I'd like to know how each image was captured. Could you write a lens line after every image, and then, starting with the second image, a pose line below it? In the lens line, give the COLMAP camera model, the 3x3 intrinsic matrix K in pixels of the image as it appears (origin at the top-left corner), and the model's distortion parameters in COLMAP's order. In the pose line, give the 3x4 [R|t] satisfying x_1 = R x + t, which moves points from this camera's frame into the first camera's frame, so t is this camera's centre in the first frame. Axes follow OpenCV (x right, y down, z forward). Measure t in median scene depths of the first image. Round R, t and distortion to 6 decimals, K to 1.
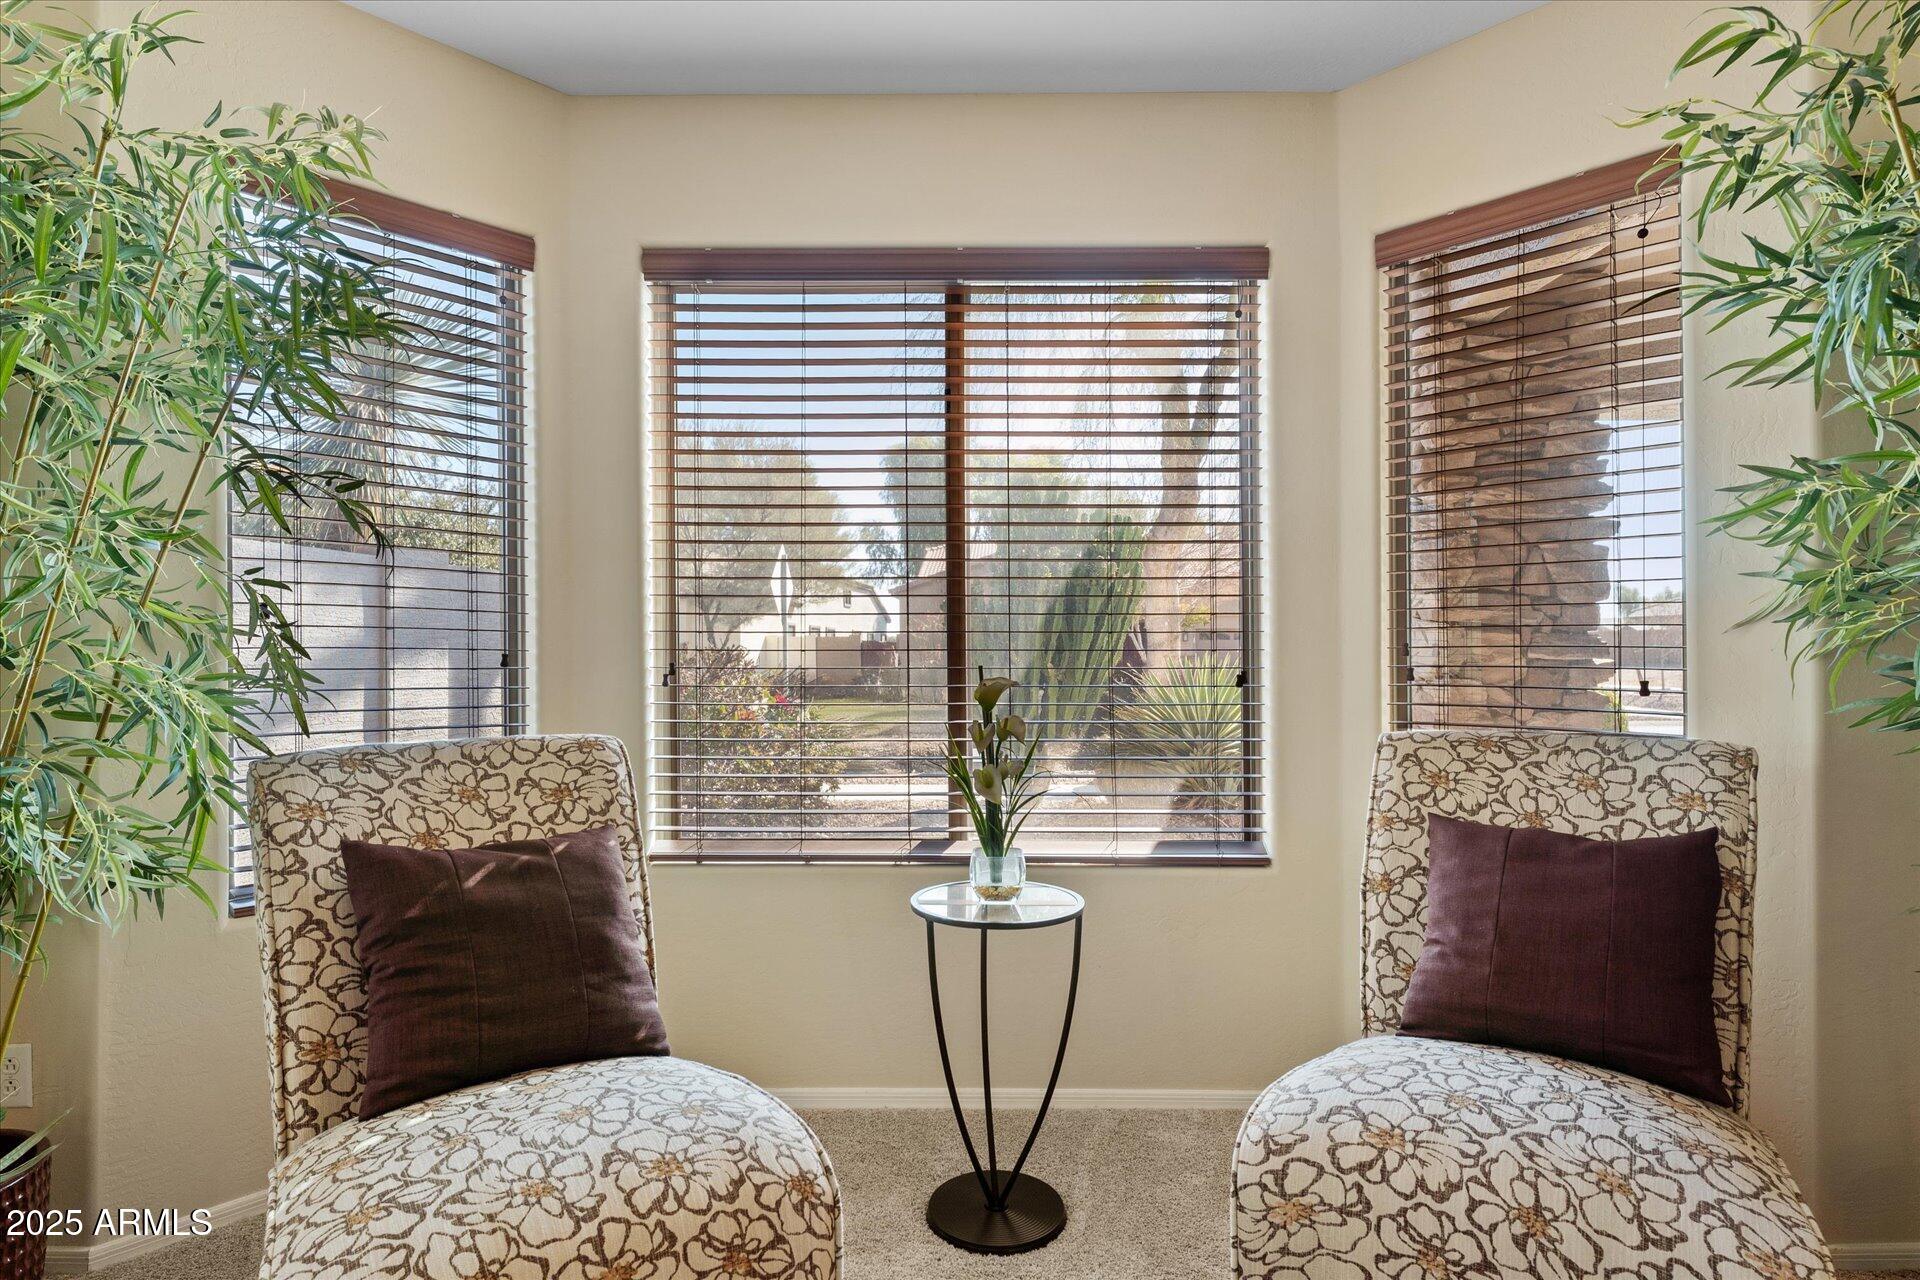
lens RADIAL K [[969.7, 0, 957.8], [0, 969.7, 660.4], [0, 0, 1]] dist [-0.003850, -0.001093]
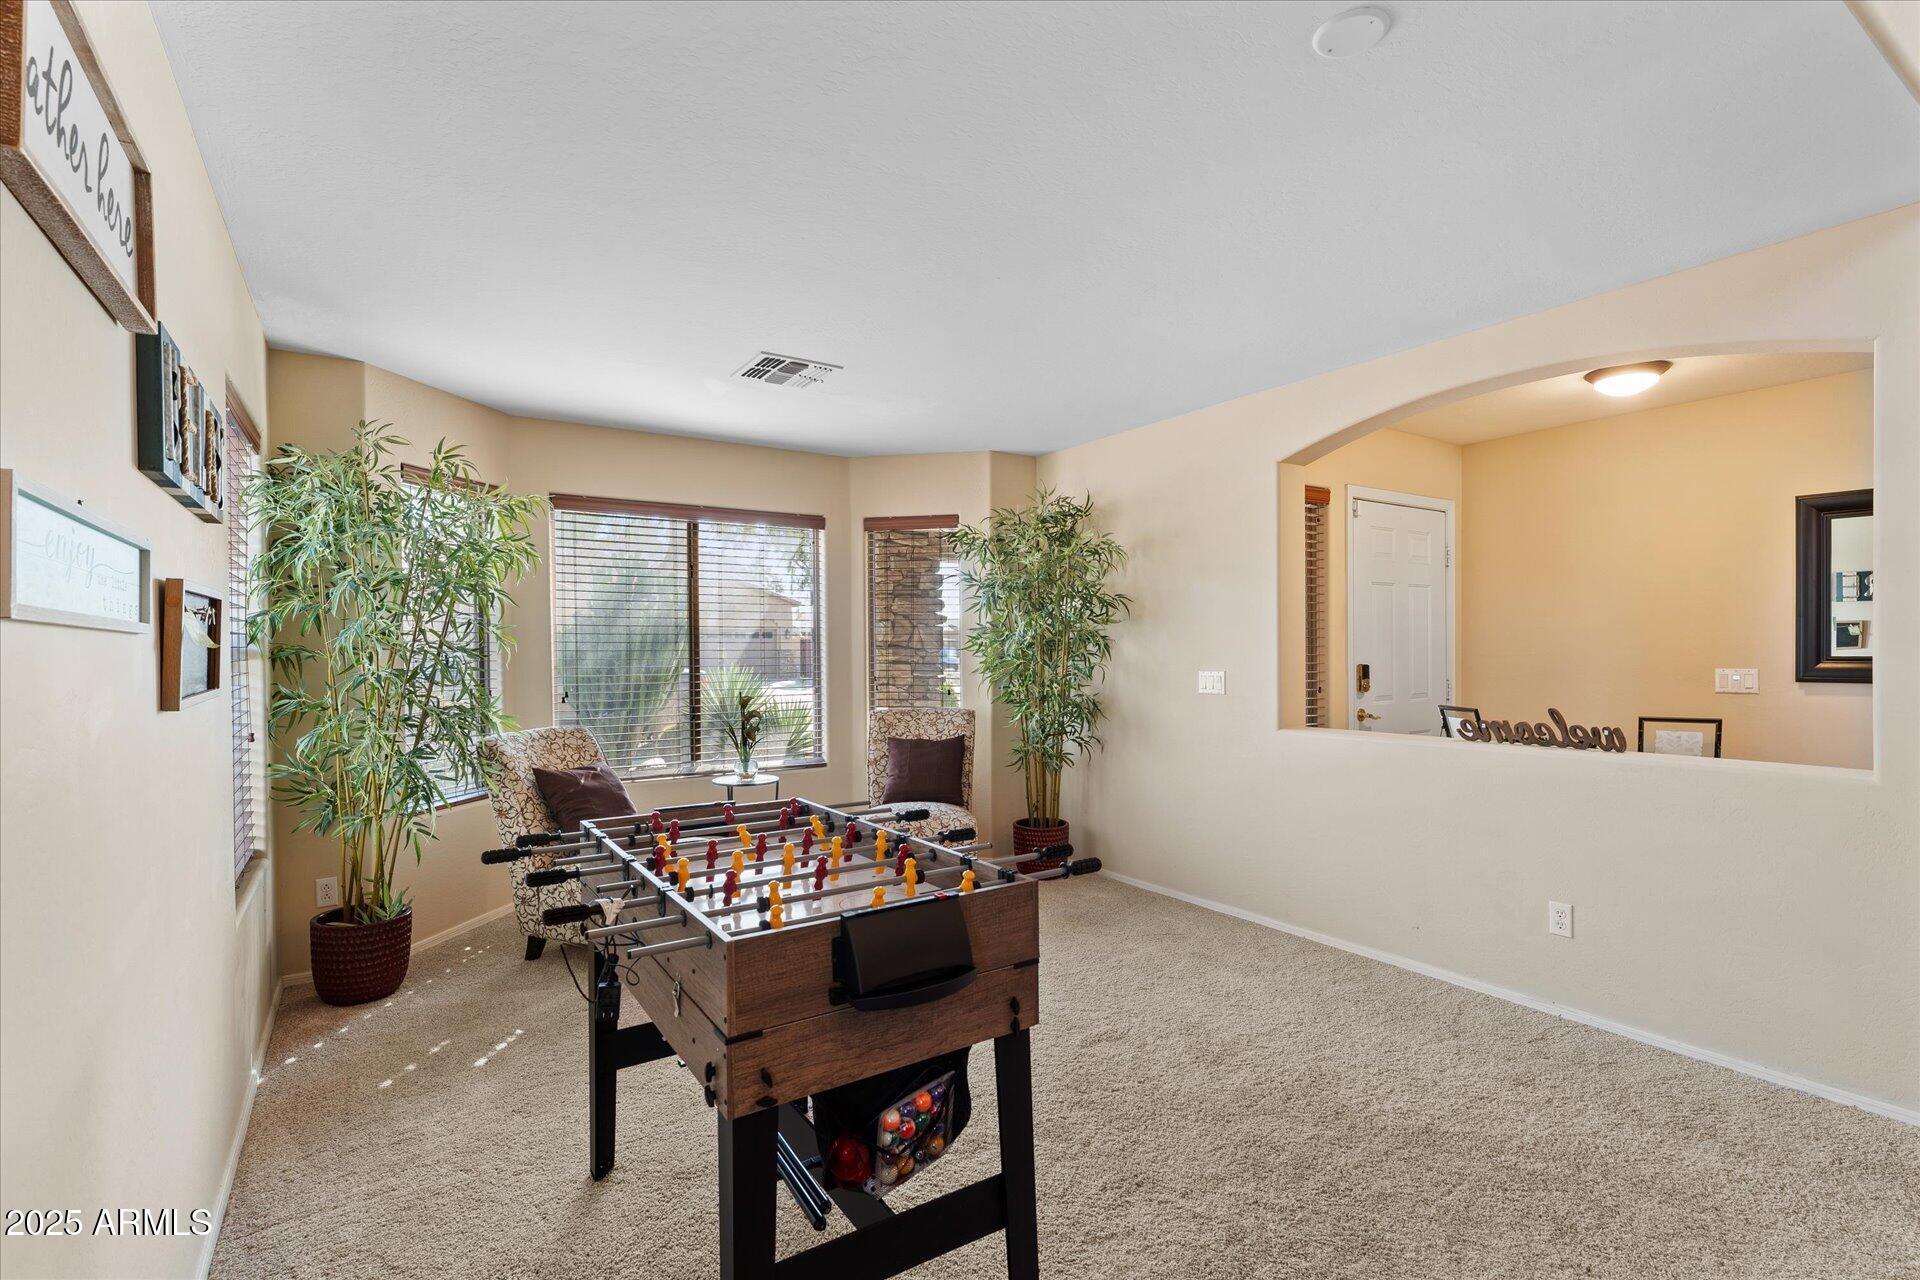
lens RADIAL K [[889.7, 0, 957.9], [0, 889.7, 649.8], [0, 0, 1]] dist [-0.001626, -0.000148]
pose [[0.830518, -0.003822, 0.556979, -0.930467], [0.003275, 0.999993, 0.001979, -0.124473], [-0.556982, 0.000181, 0.830524, -1.511486]]
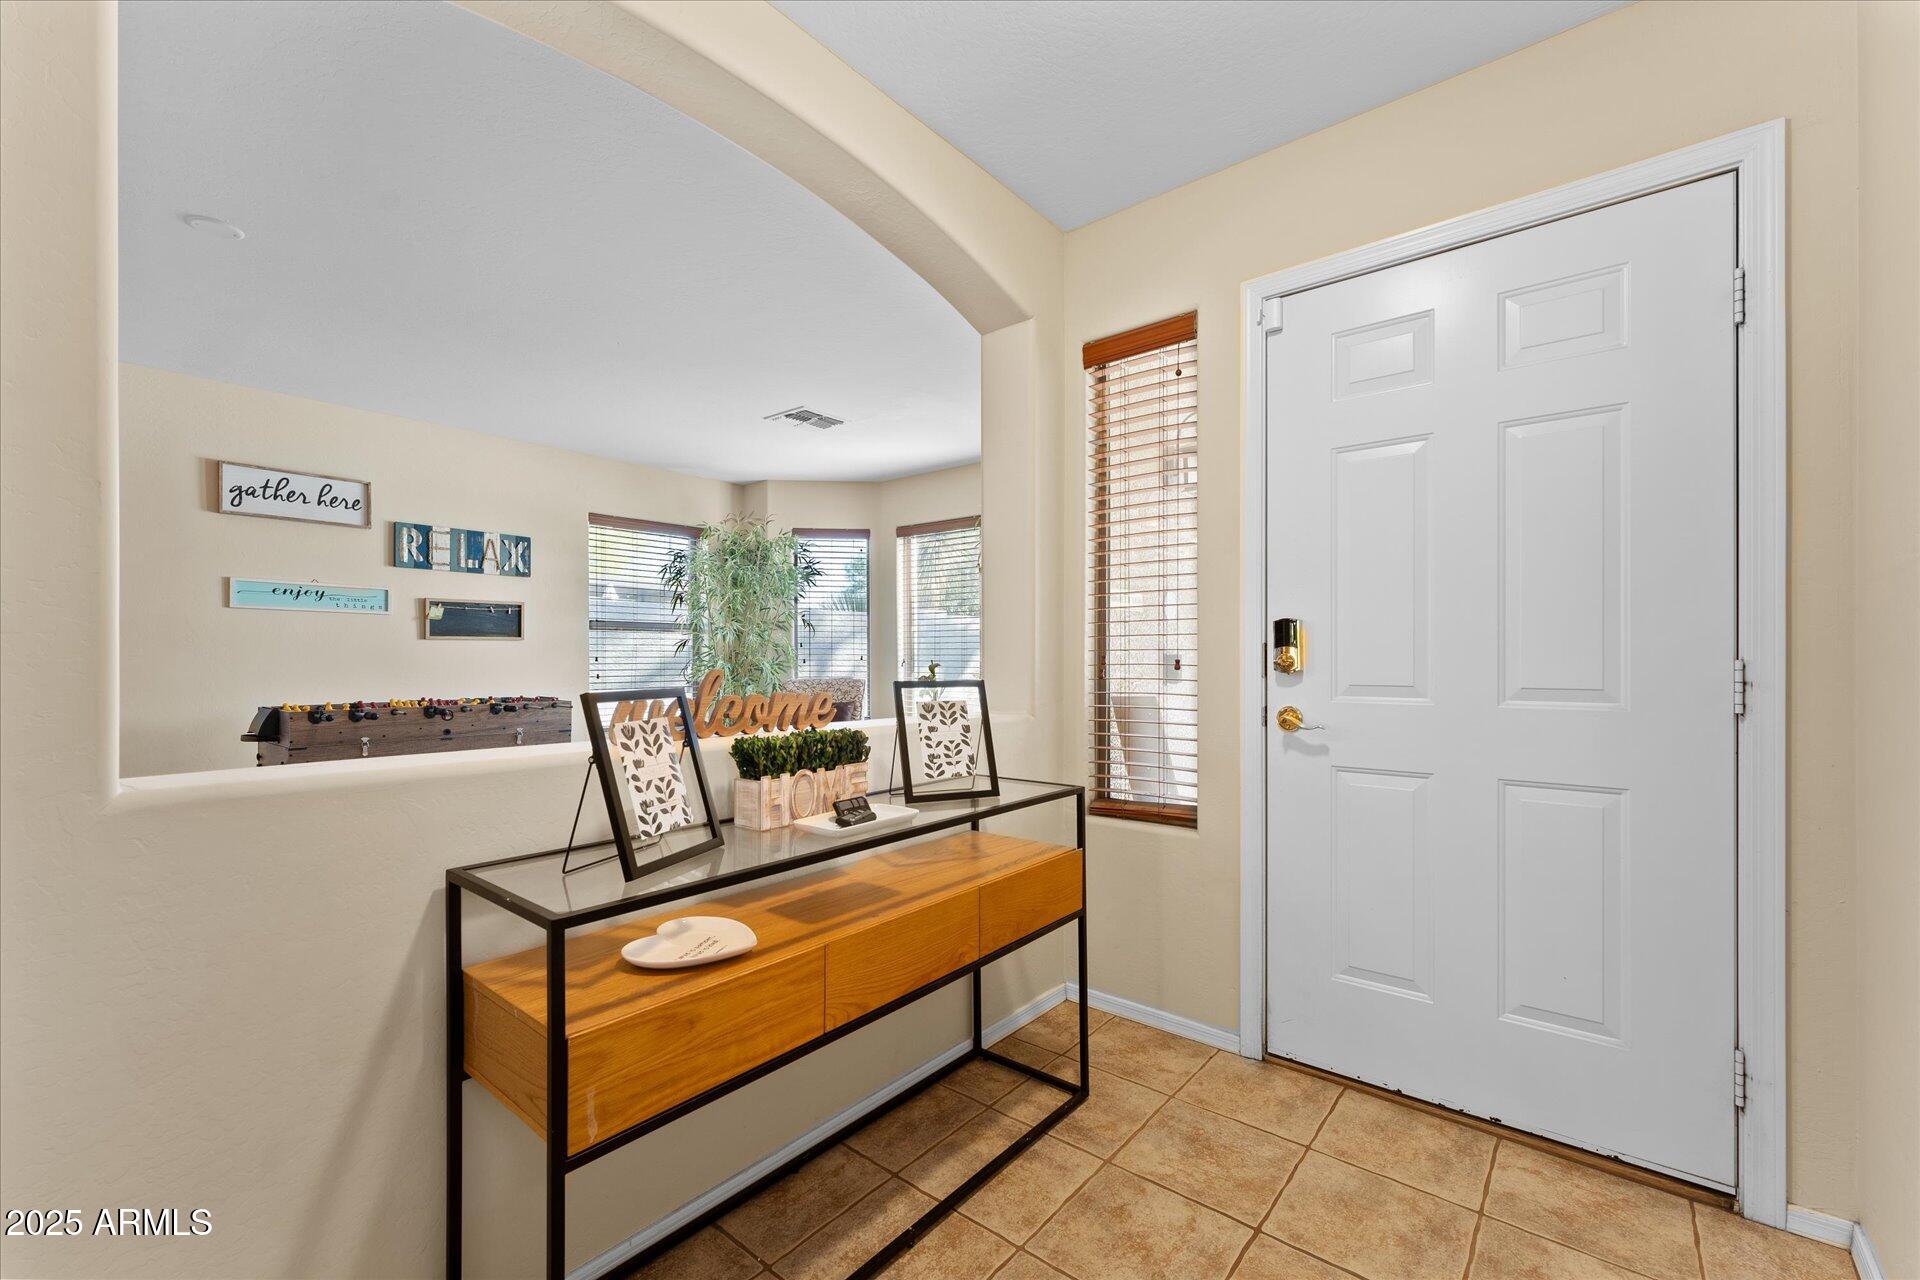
lens RADIAL K [[772.1, 0, 953.7], [0, 772.1, 654.4], [0, 0, 1]] dist [0.001652, -0.000454]
pose [[0.778067, 0.001209, -0.628180, 1.955531], [-0.003711, 0.999990, -0.002672, -0.008735], [0.628170, 0.004410, 0.778064, -1.177841]]
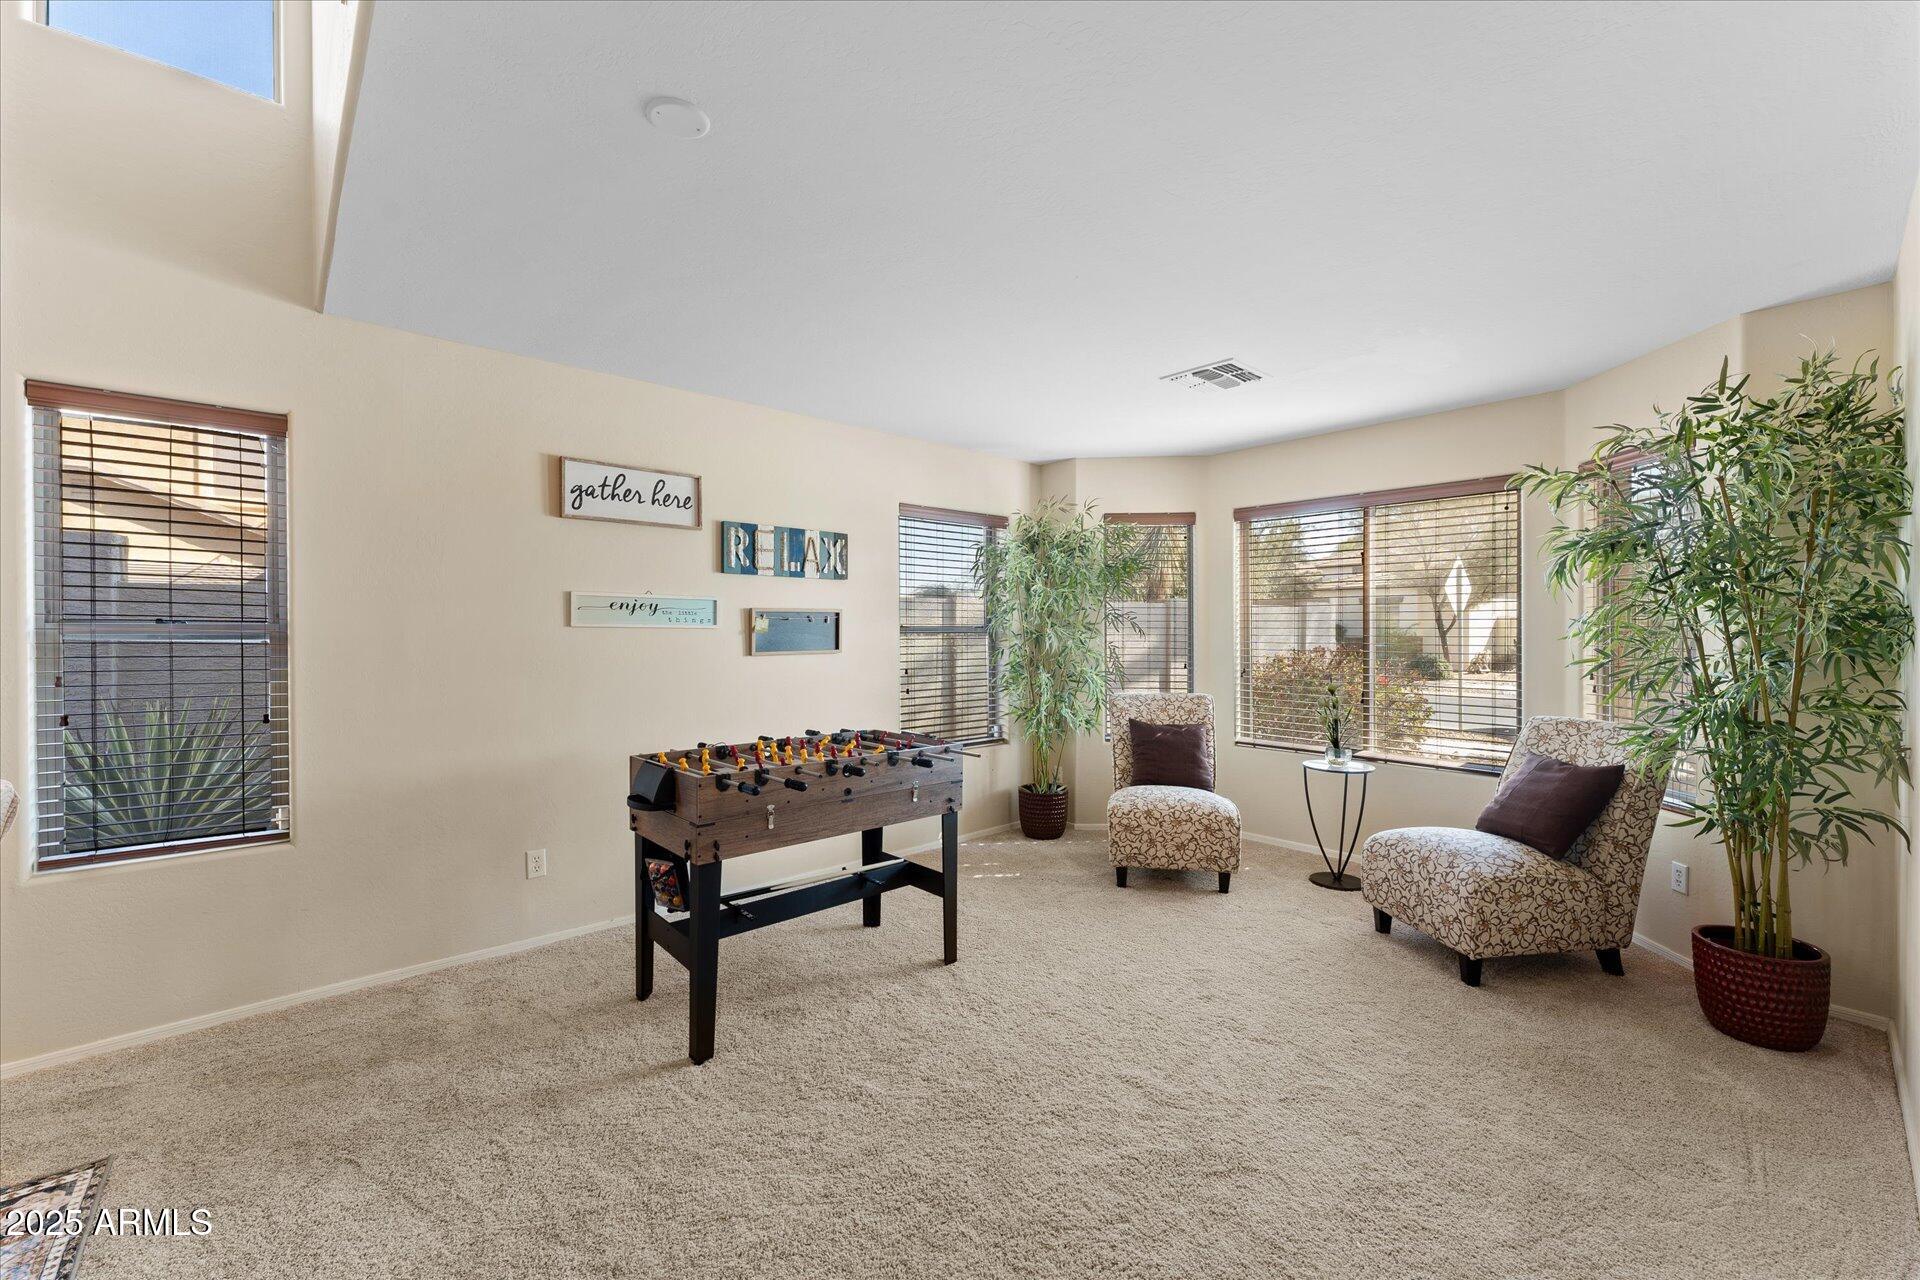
lens RADIAL K [[772.1, 0, 967.6], [0, 772.1, 632.5], [0, 0, 1]] dist [0.001652, -0.000454]
pose [[0.671806, 0.000590, -0.740727, 1.033384], [-0.001768, 0.999998, -0.000807, -0.125868], [0.740725, 0.001852, 0.671805, -1.312257]]
